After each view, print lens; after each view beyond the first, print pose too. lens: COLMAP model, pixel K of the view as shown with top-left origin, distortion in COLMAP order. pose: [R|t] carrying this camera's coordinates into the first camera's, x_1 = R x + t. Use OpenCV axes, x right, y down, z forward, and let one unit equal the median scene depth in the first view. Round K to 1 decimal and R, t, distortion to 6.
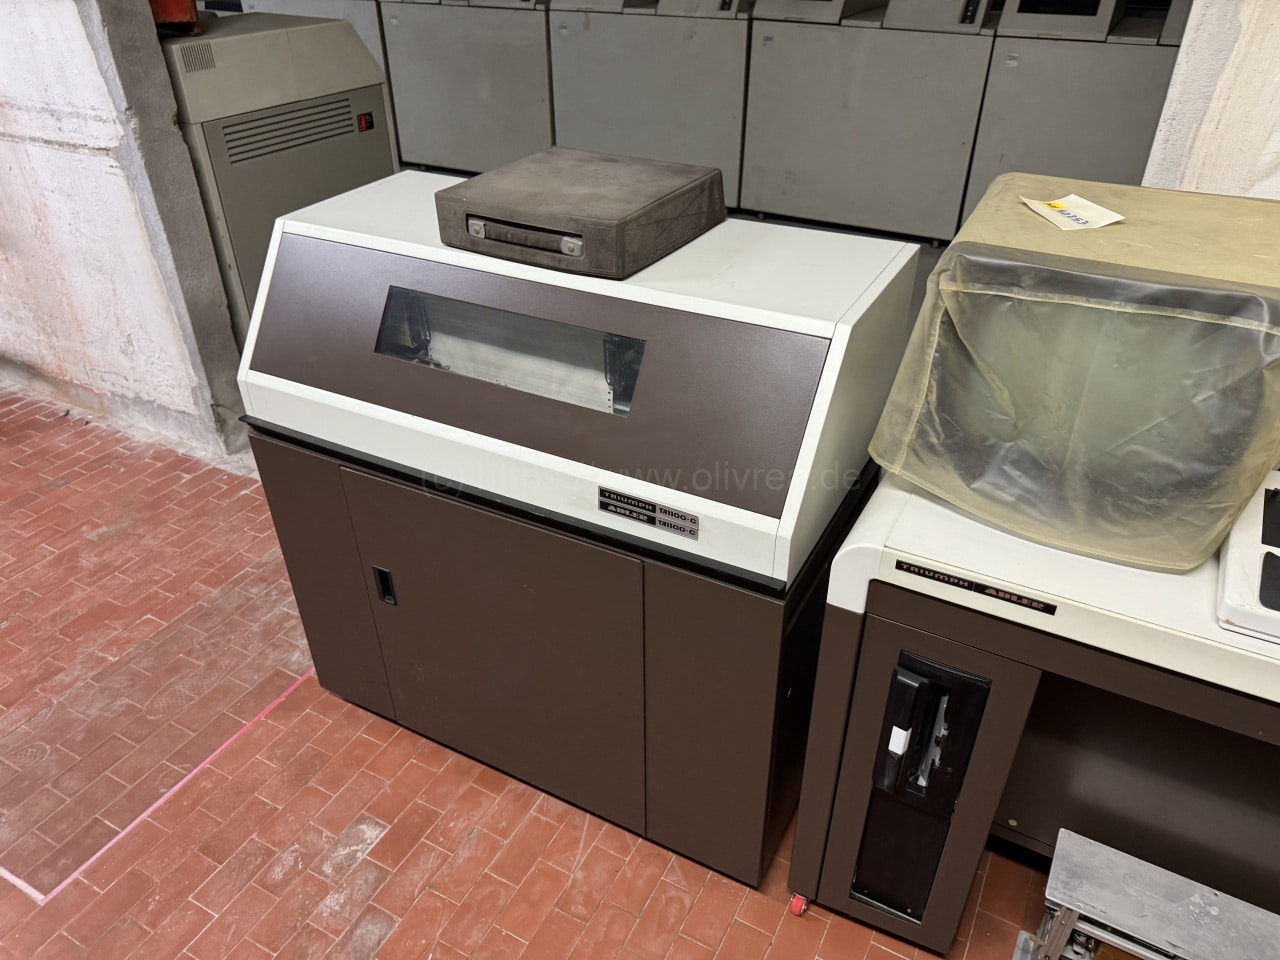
lens RADIAL K [[912.2, 0, 639.3], [0, 912.2, 494.2], [0, 0, 1]] dist [0.086781, -0.117997]
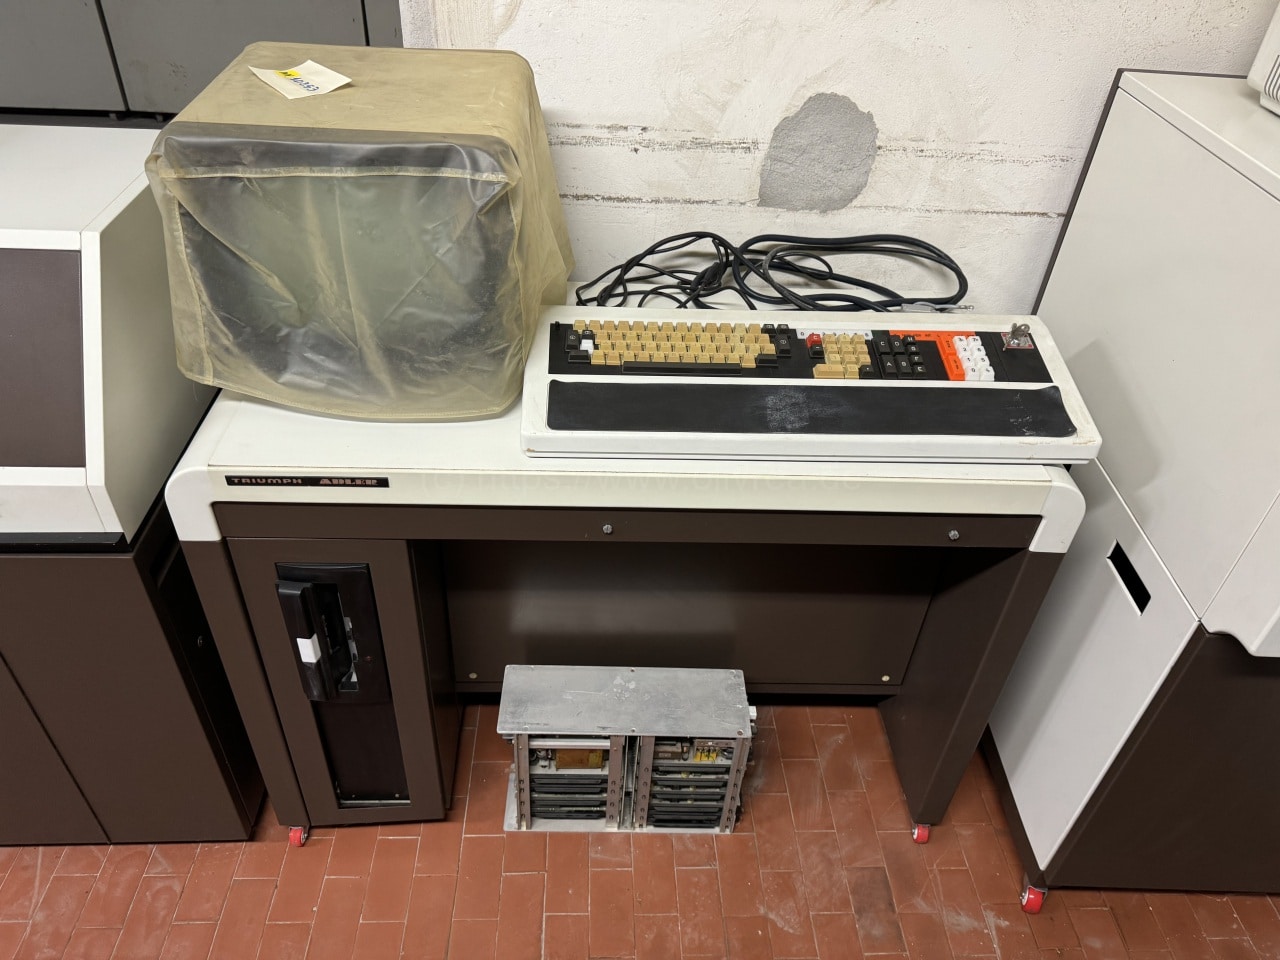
lens RADIAL K [[910.4, 0, 640.0], [0, 910.4, 480.0], [0, 0, 1]] dist [0.044449, -0.040088]
pose [[0.857891, -0.280379, 0.430594, 0.246348], [0.238293, 0.959534, 0.150034, 0.036912], [-0.455236, -0.026105, 0.889988, -0.022868]]
